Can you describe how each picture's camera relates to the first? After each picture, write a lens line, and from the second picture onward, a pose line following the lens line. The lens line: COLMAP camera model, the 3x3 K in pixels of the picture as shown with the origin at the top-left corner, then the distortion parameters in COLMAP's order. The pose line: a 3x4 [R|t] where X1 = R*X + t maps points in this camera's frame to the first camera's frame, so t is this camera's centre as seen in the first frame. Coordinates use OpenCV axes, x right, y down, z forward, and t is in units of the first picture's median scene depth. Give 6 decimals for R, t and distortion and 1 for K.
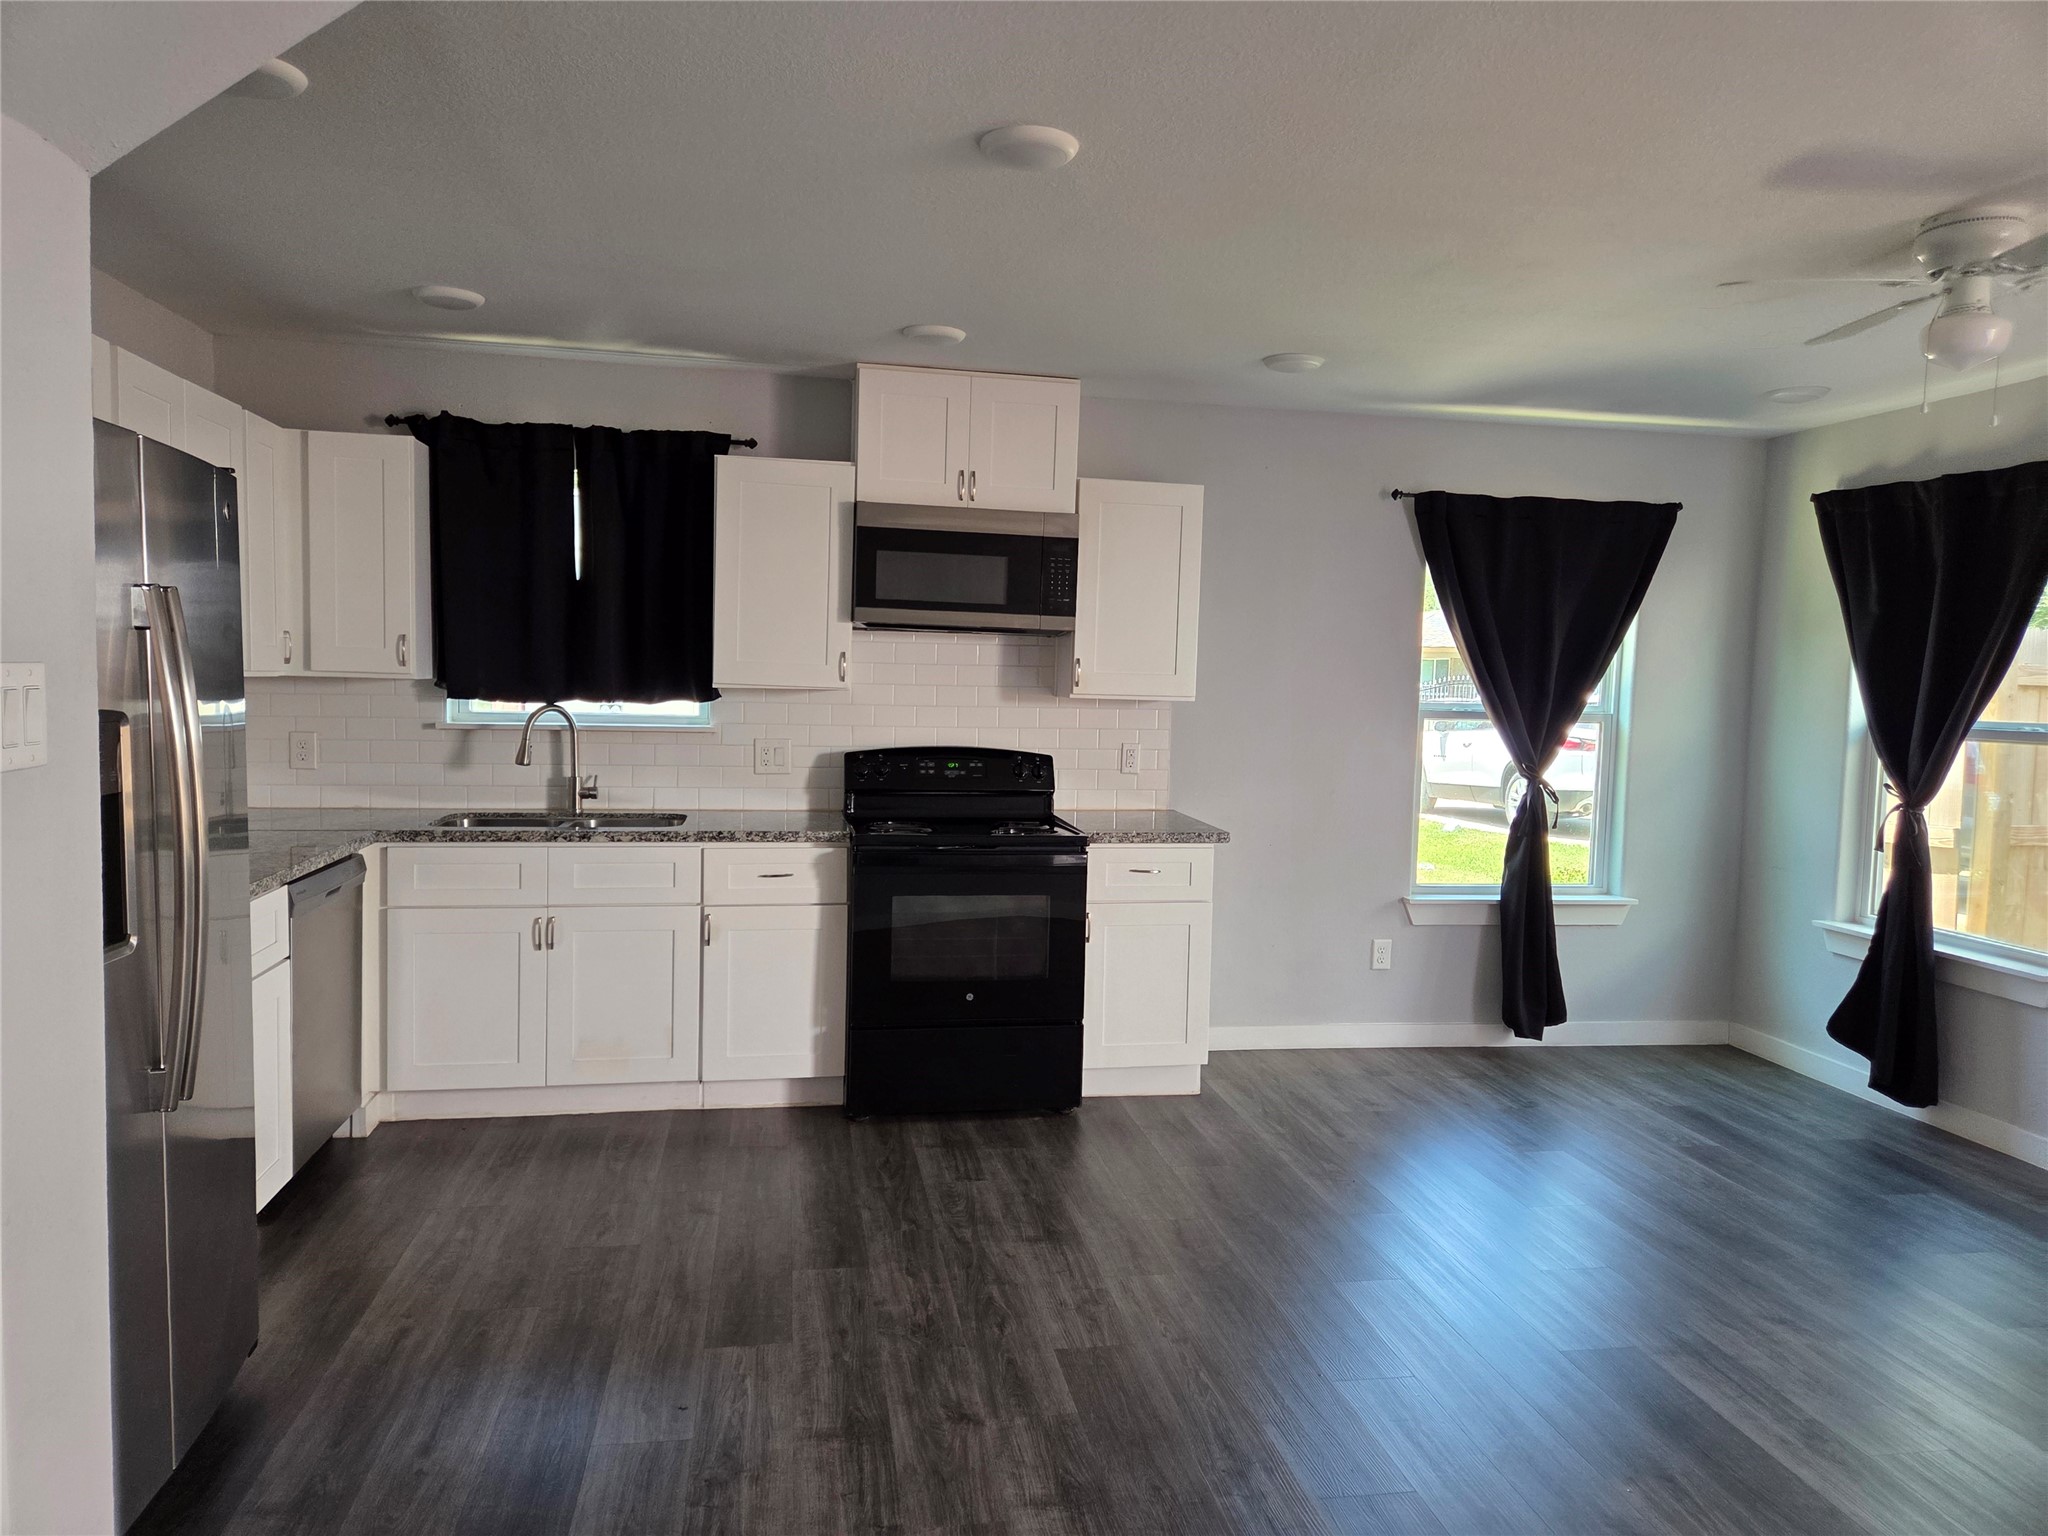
lens RADIAL K [[1396.0, 0, 1024.0], [0, 1396.0, 768.0], [0, 0, 1]] dist [-0.000632, -0.001000]
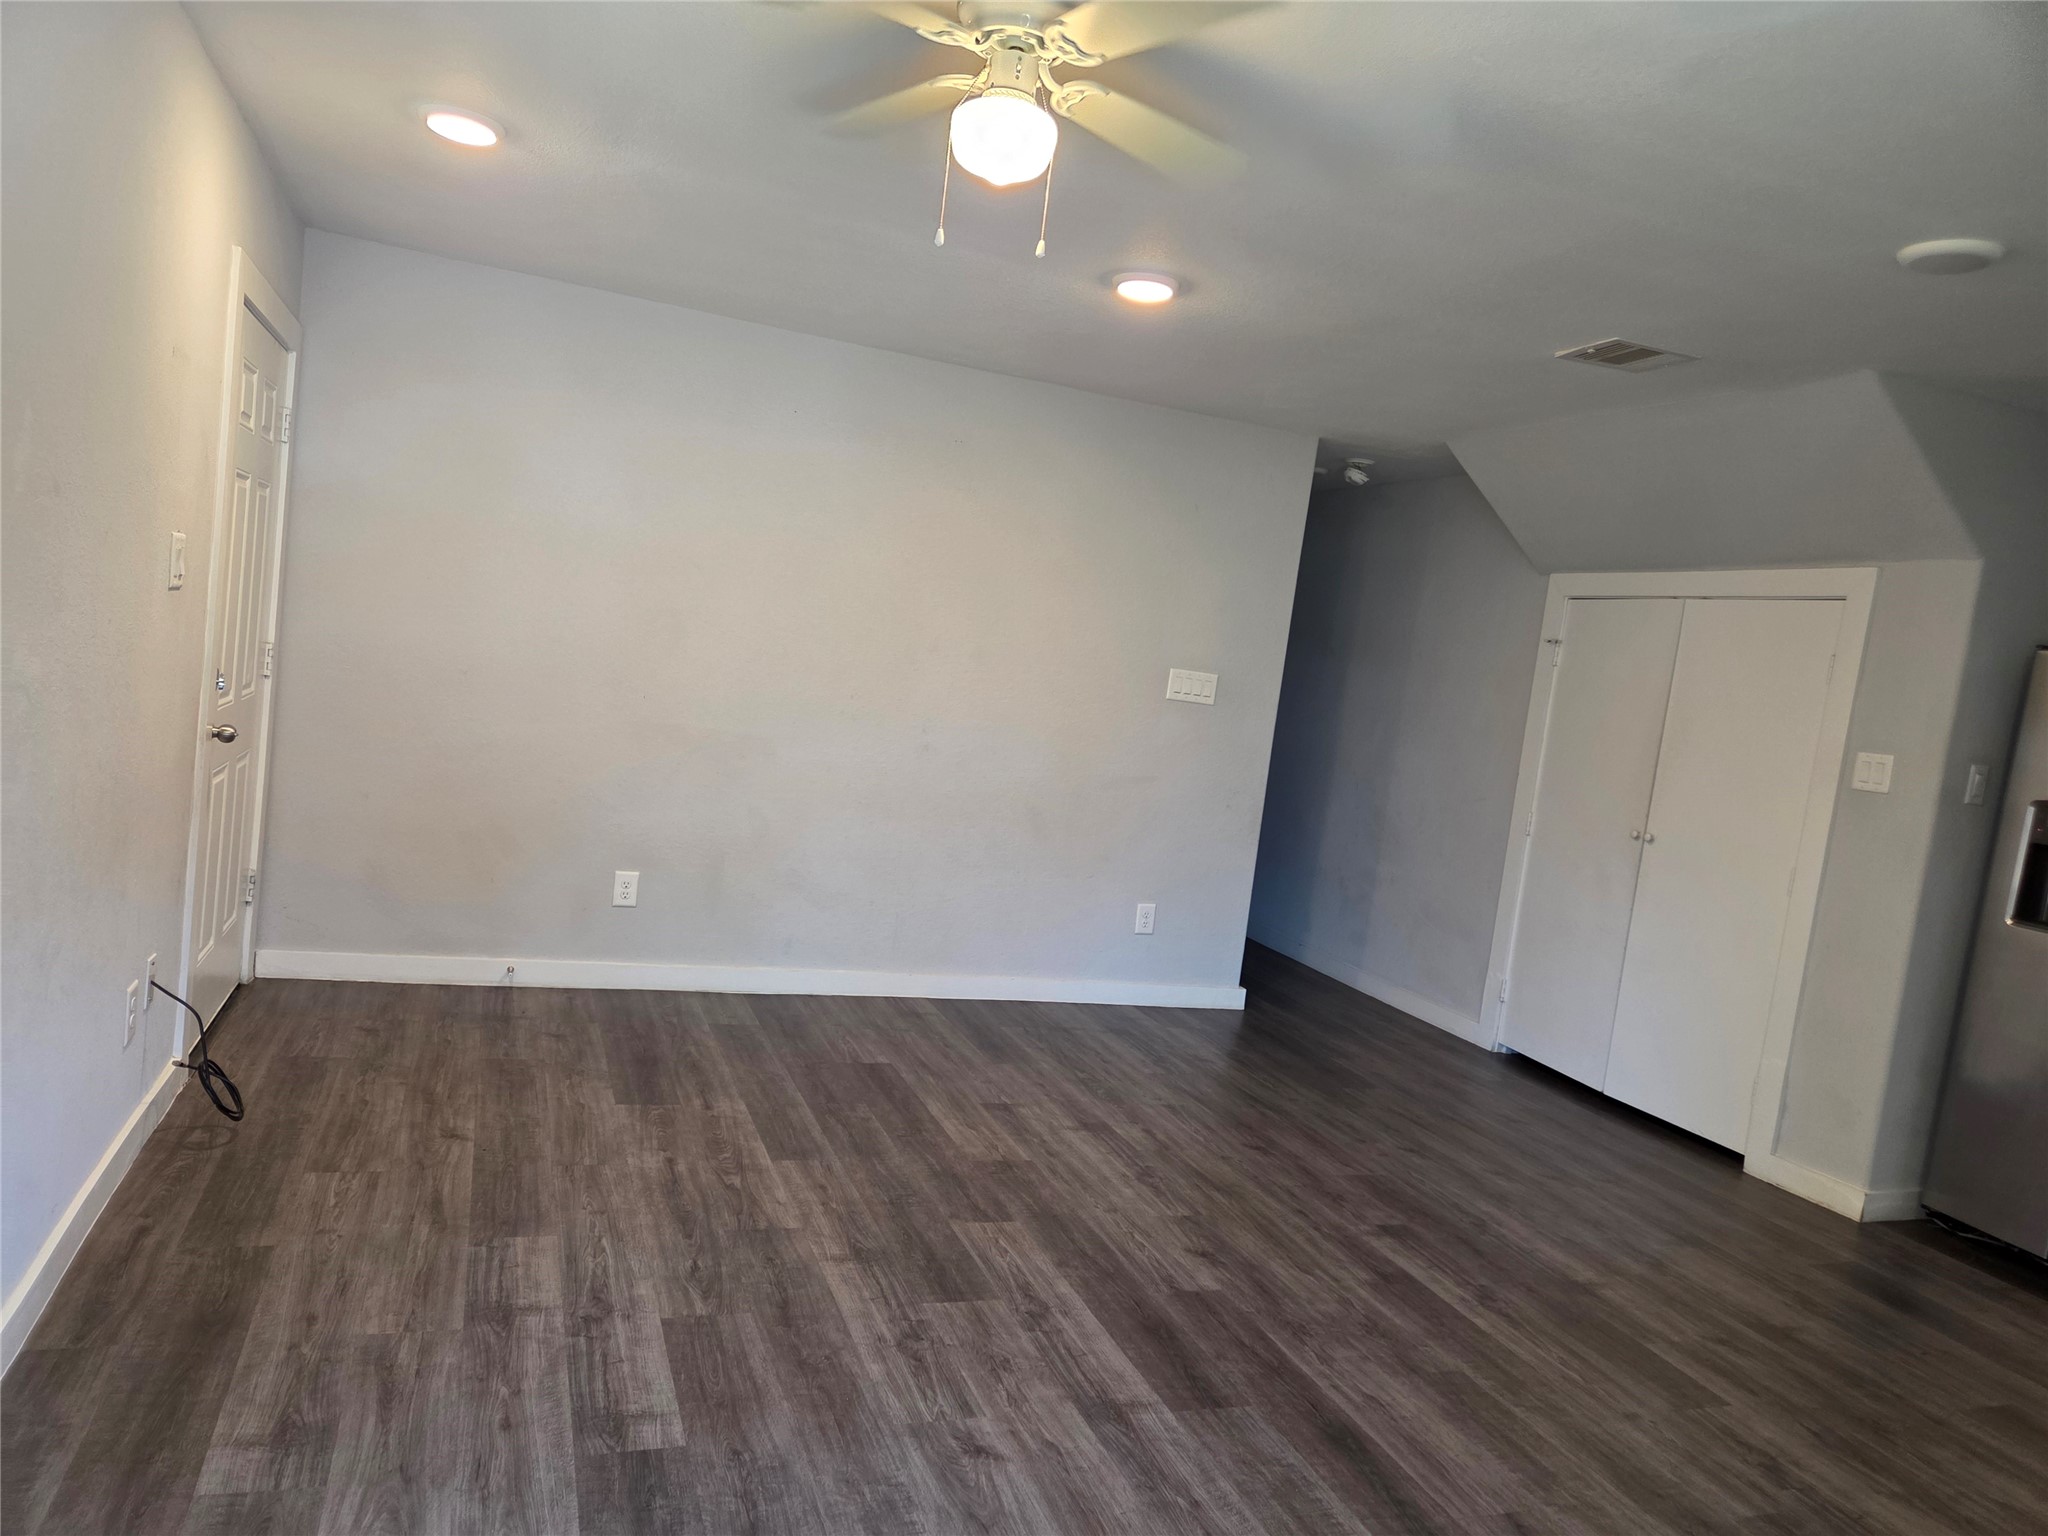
lens RADIAL K [[1361.5, 0, 1024.0], [0, 1361.5, 768.0], [0, 0, 1]] dist [-0.000388, -0.005945]
pose [[-0.973332, -0.143300, -0.179137, 0.485981], [-0.172217, 0.972317, 0.157928, -0.059746], [0.151547, 0.184567, -0.971066, 1.144353]]
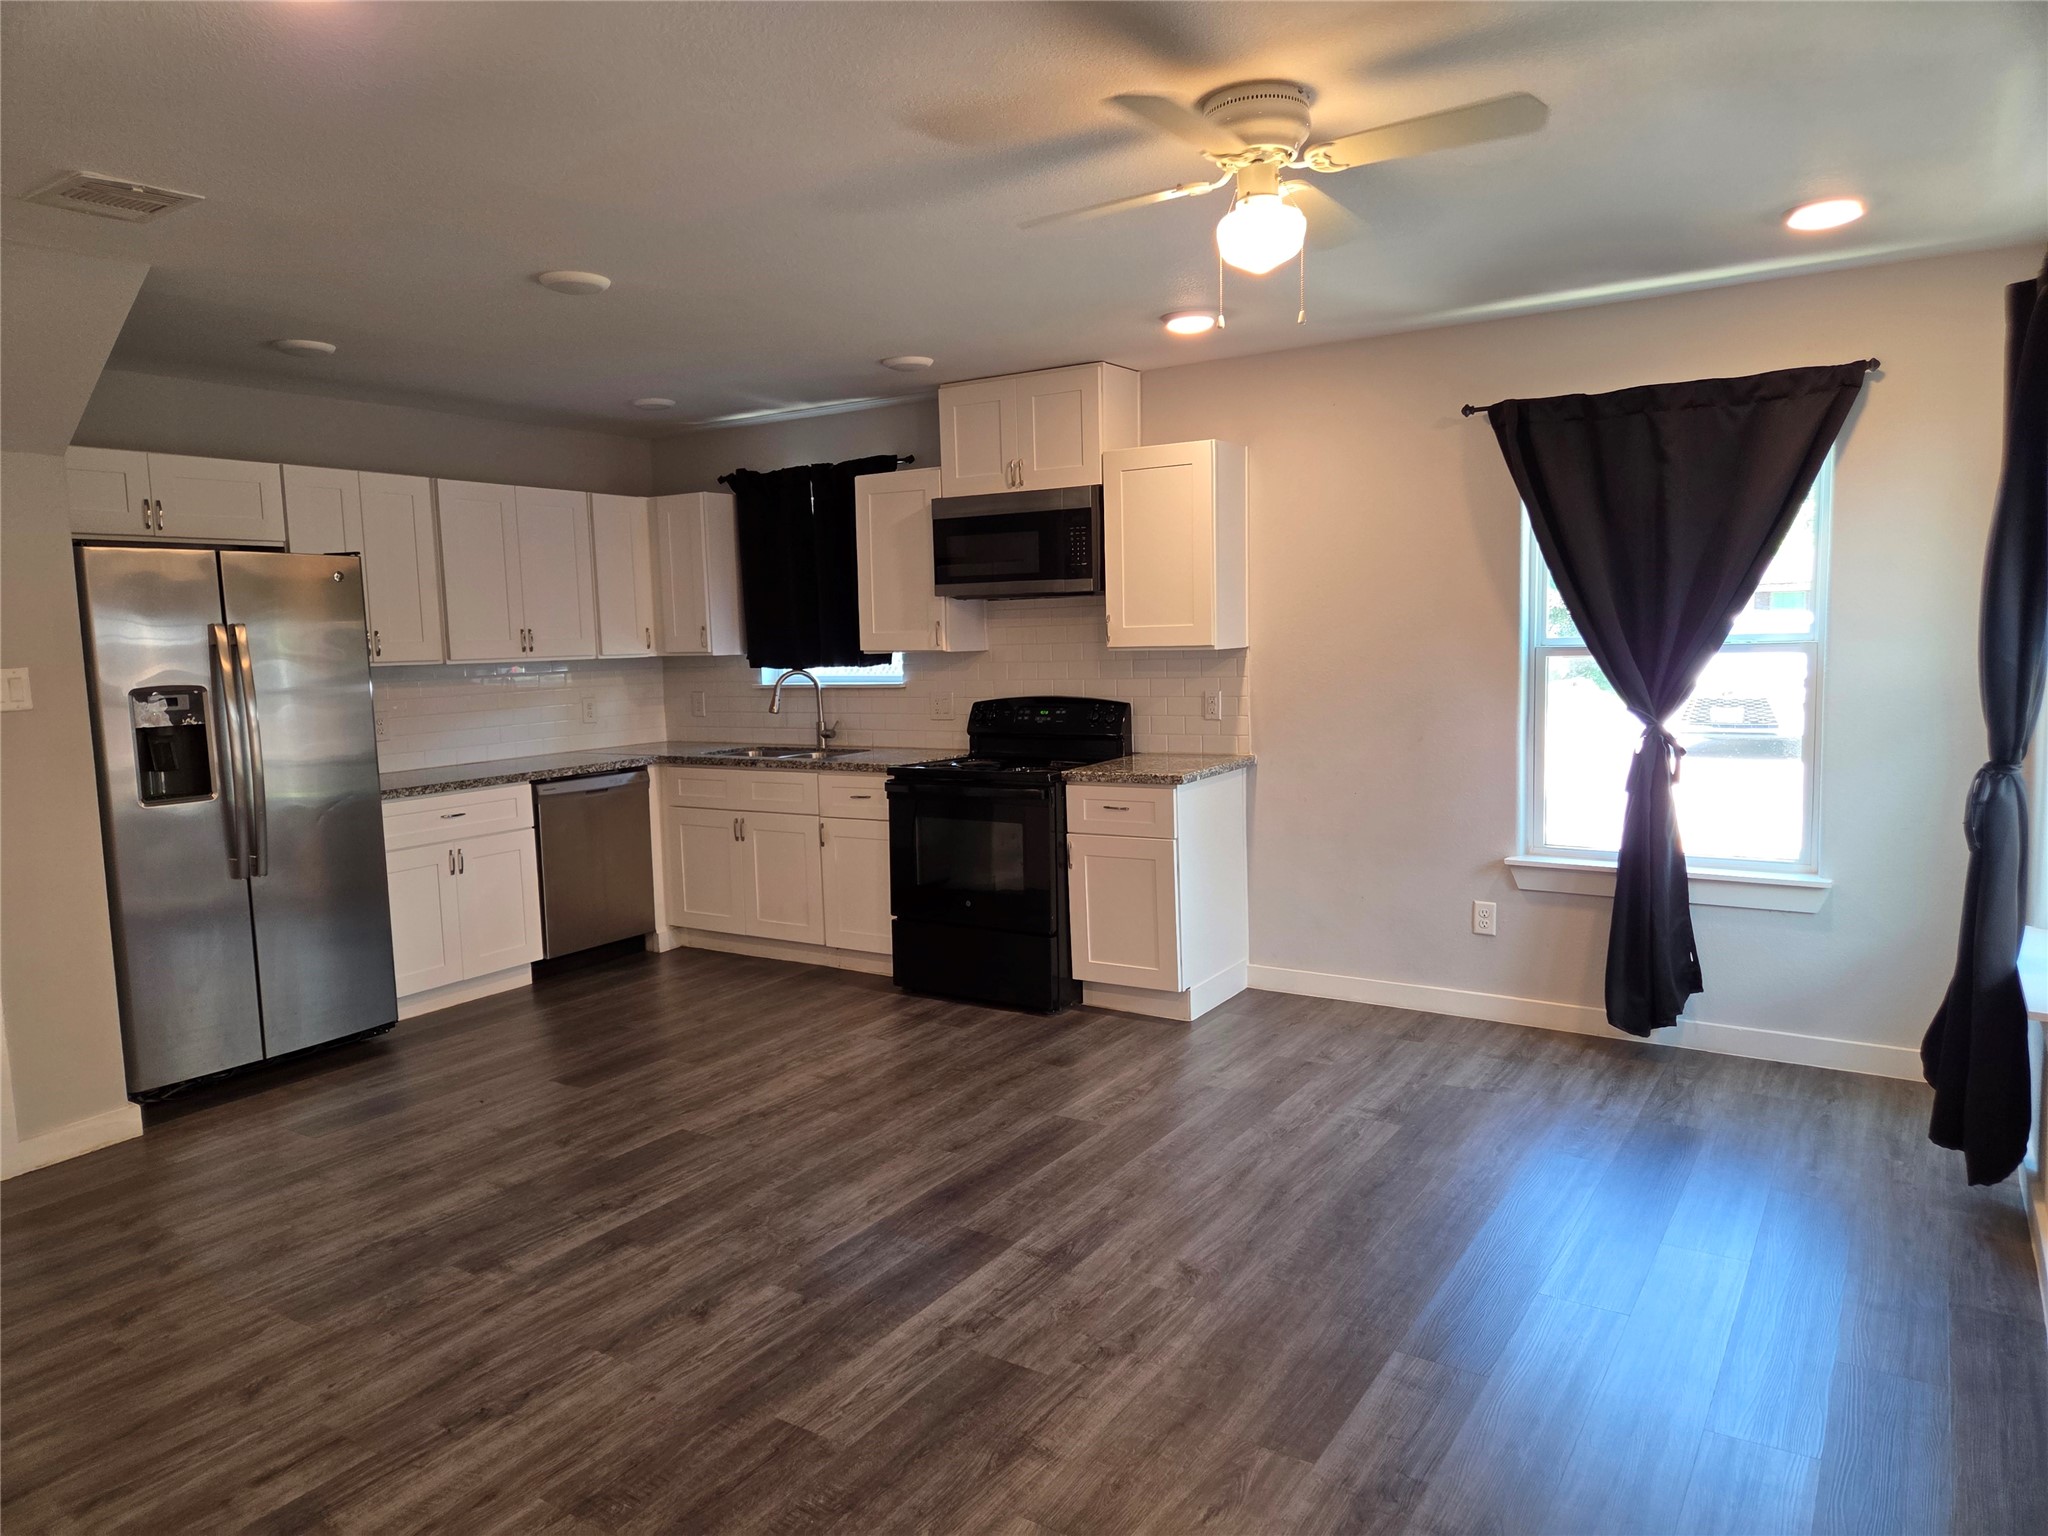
lens RADIAL K [[1361.5, 0, 1024.0], [0, 1361.5, 768.0], [0, 0, 1]] dist [-0.000388, -0.005945]
pose [[0.718561, 0.019057, -0.695203, 0.763076], [-0.004554, 0.999732, 0.022697, 0.019392], [0.695449, -0.013143, 0.718455, 0.178473]]
